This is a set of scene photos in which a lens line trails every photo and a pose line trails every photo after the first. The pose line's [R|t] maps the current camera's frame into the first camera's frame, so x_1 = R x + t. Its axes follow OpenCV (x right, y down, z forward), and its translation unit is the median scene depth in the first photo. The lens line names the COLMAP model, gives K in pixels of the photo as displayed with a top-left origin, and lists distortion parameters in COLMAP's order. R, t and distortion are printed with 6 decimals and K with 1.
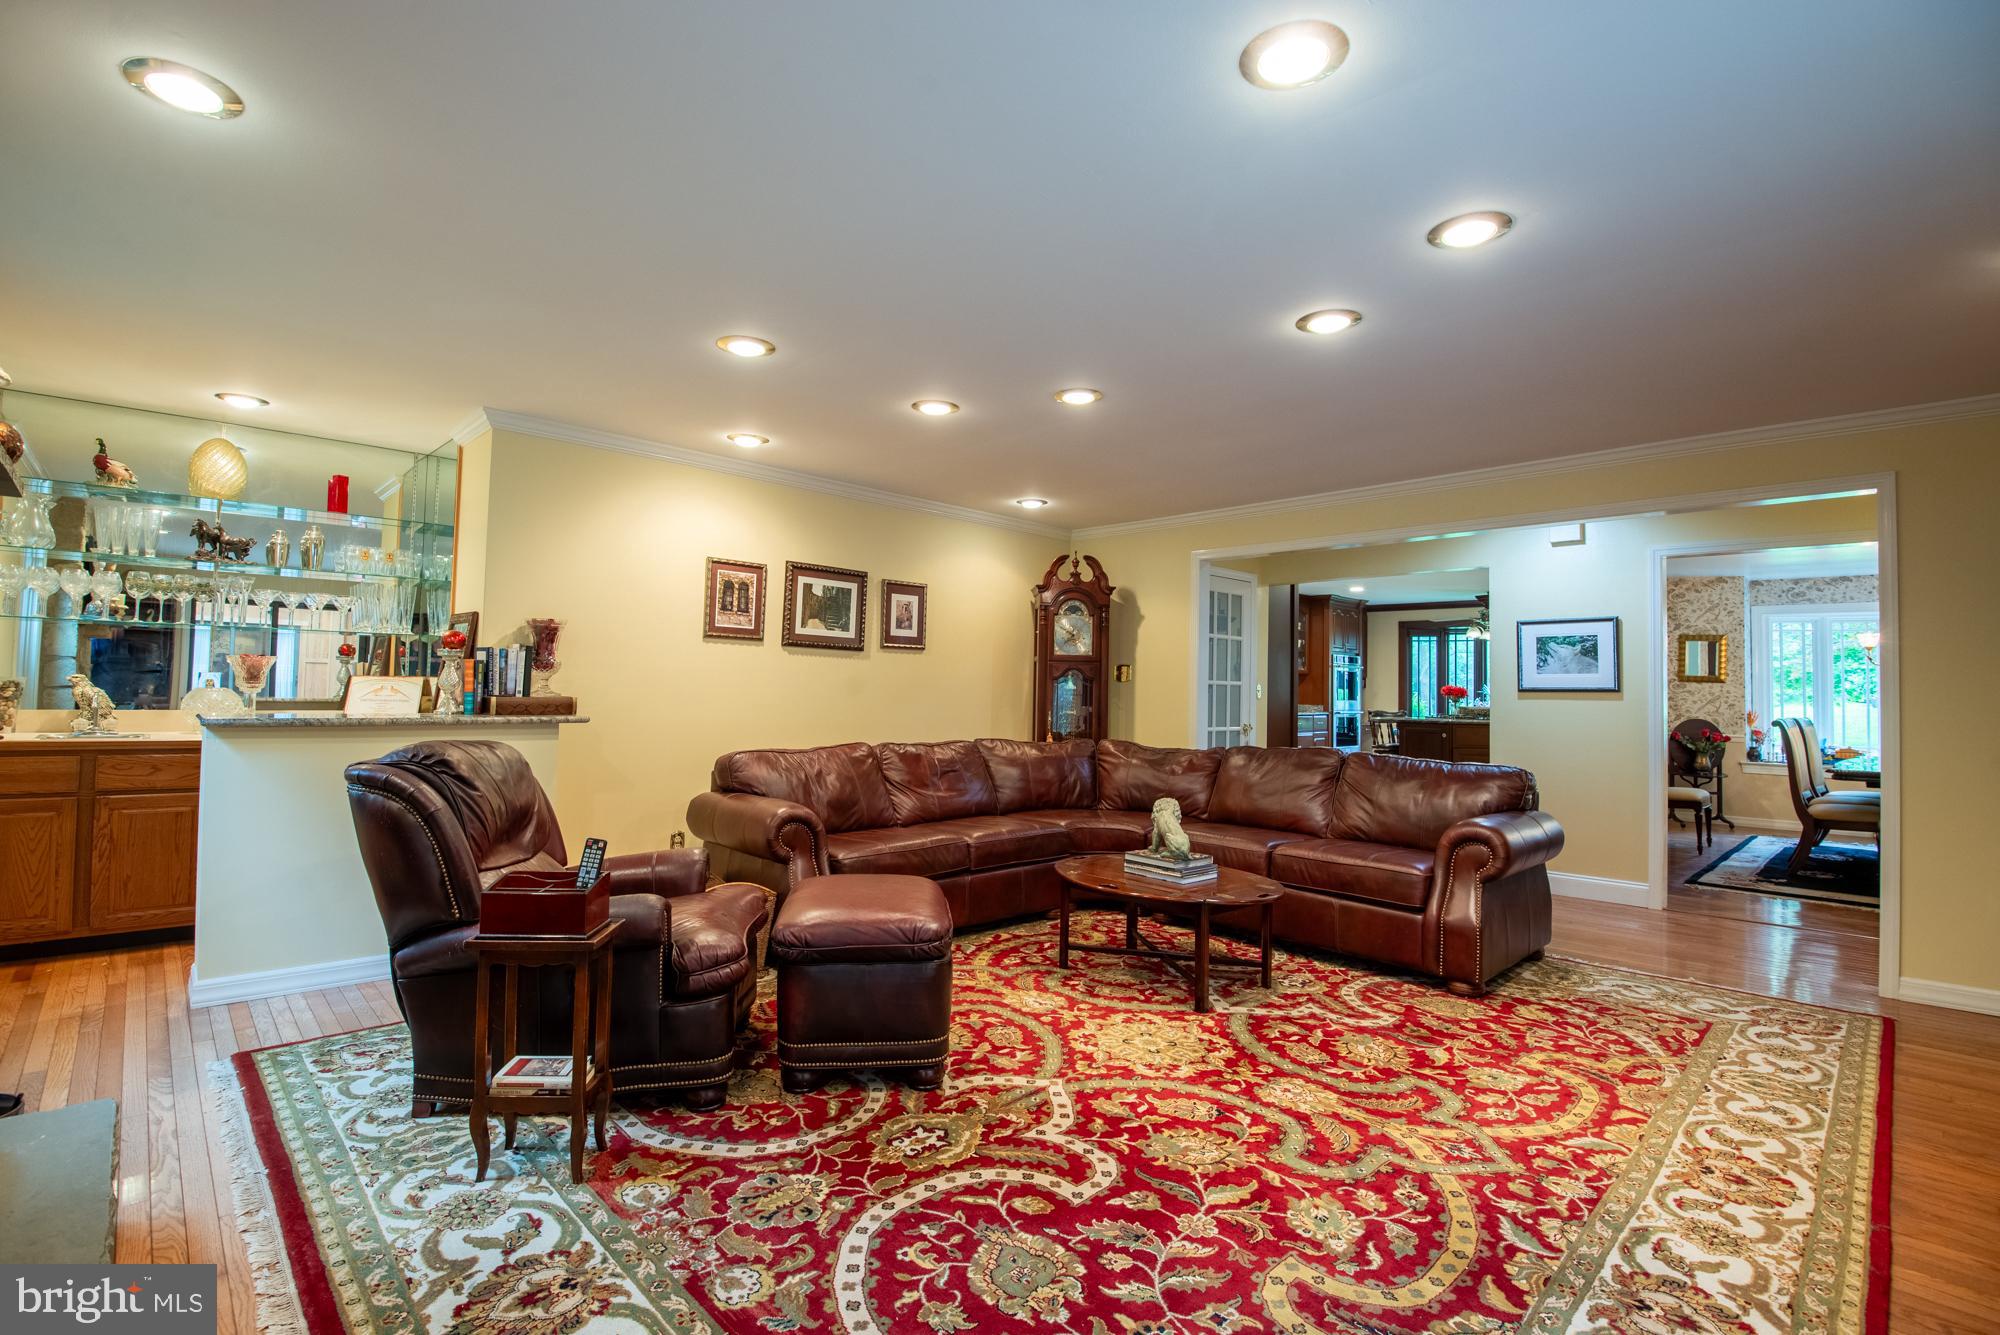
lens RADIAL K [[887.1, 0, 1000.2], [0, 887.1, 656.7], [0, 0, 1]] dist [0.058847, -0.055841]
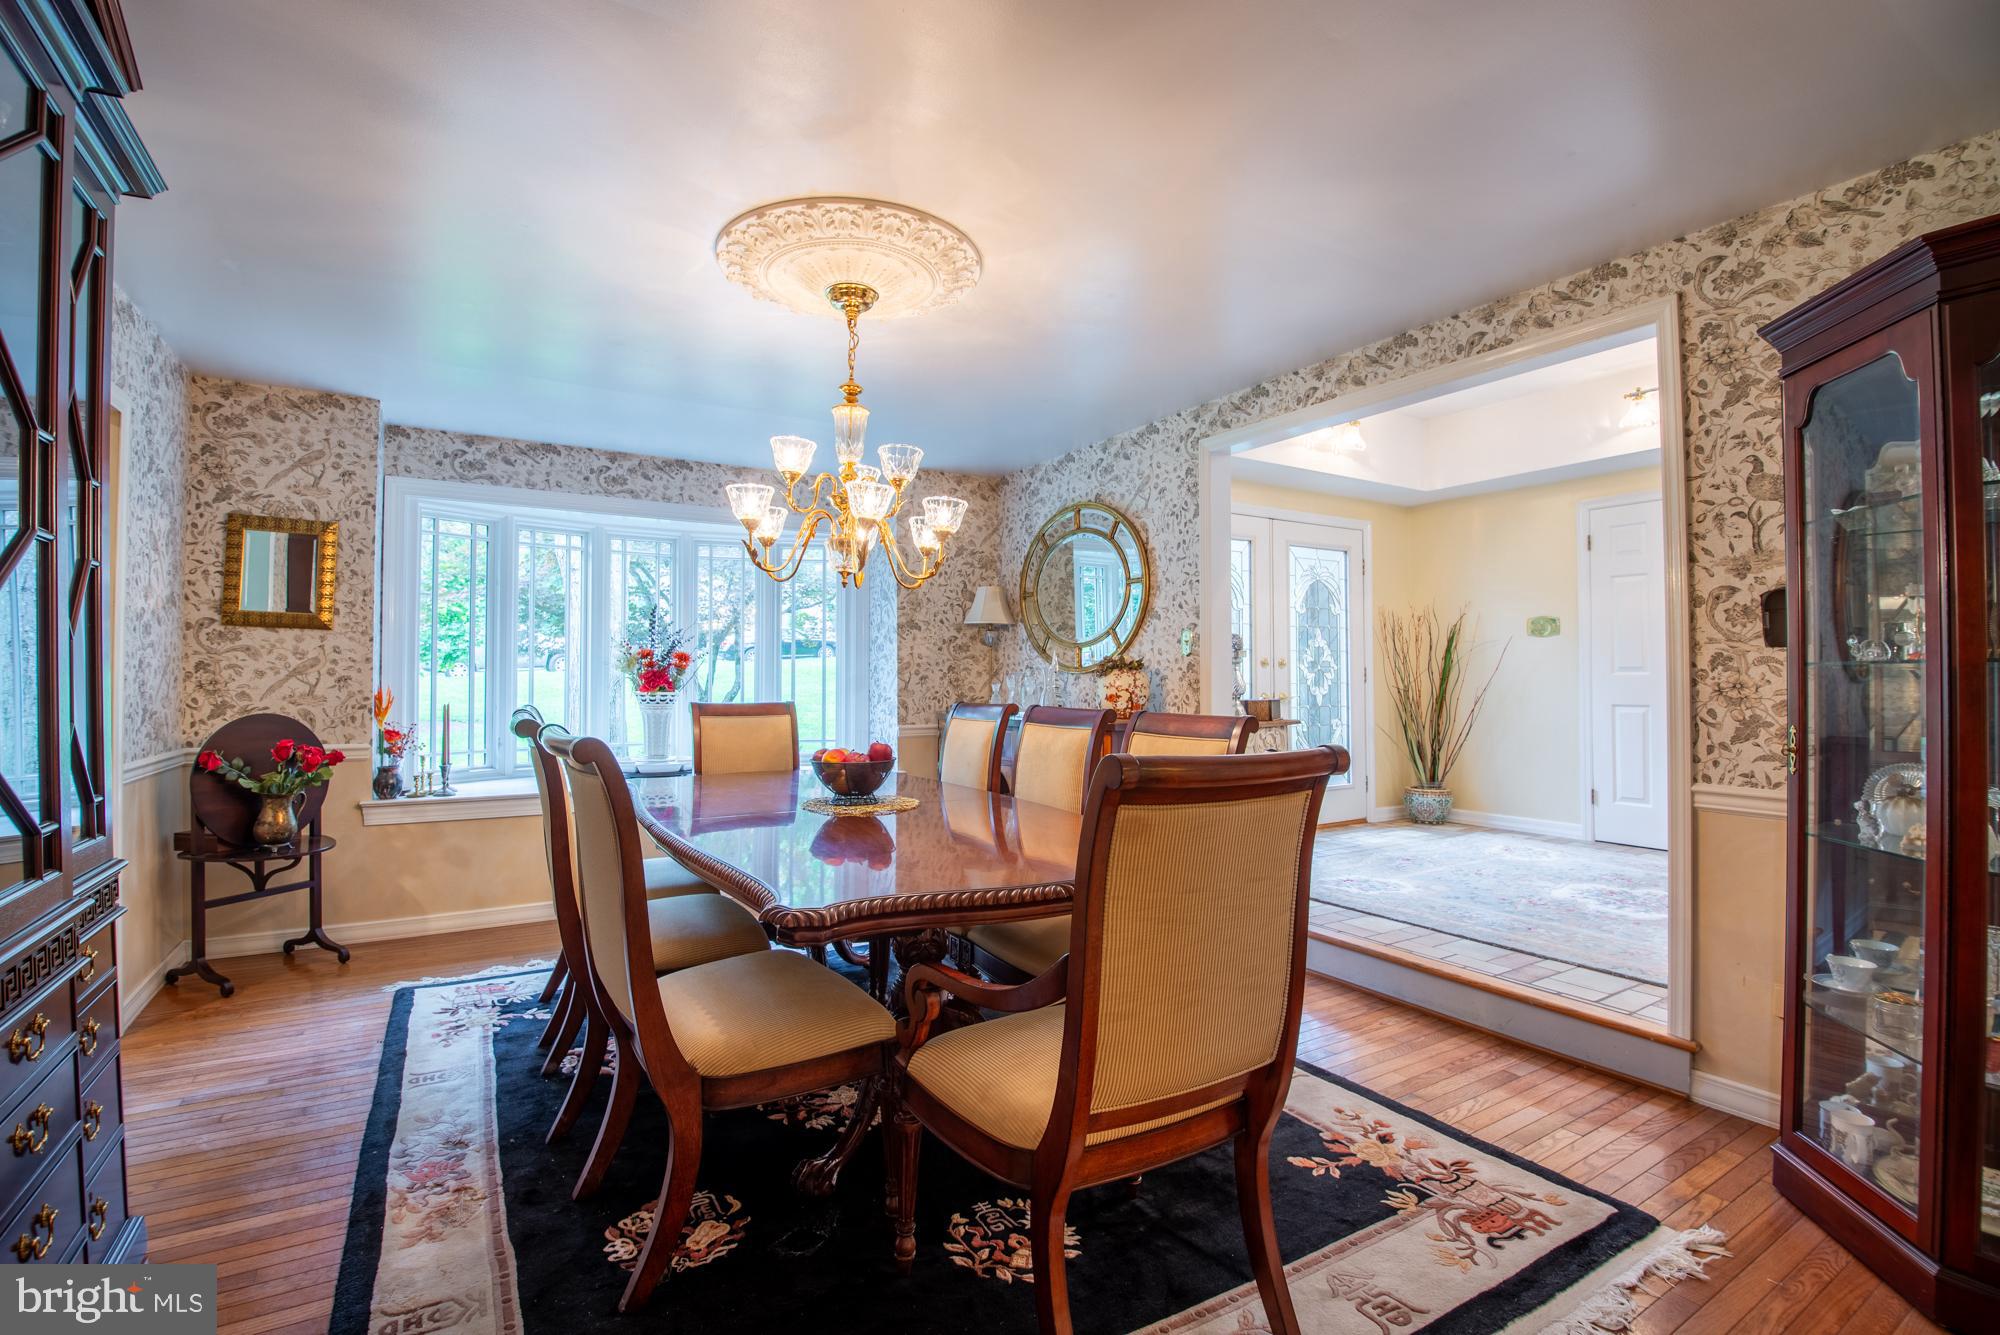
lens RADIAL K [[900.1, 0, 992.0], [0, 900.1, 650.6], [0, 0, 1]] dist [-0.009989, -0.001292]
pose [[0.218299, 0.009594, 0.975835, 0.440357], [-0.031615, 0.999496, -0.002754, 0.030301], [-0.975370, -0.030250, 0.218492, 0.578310]]
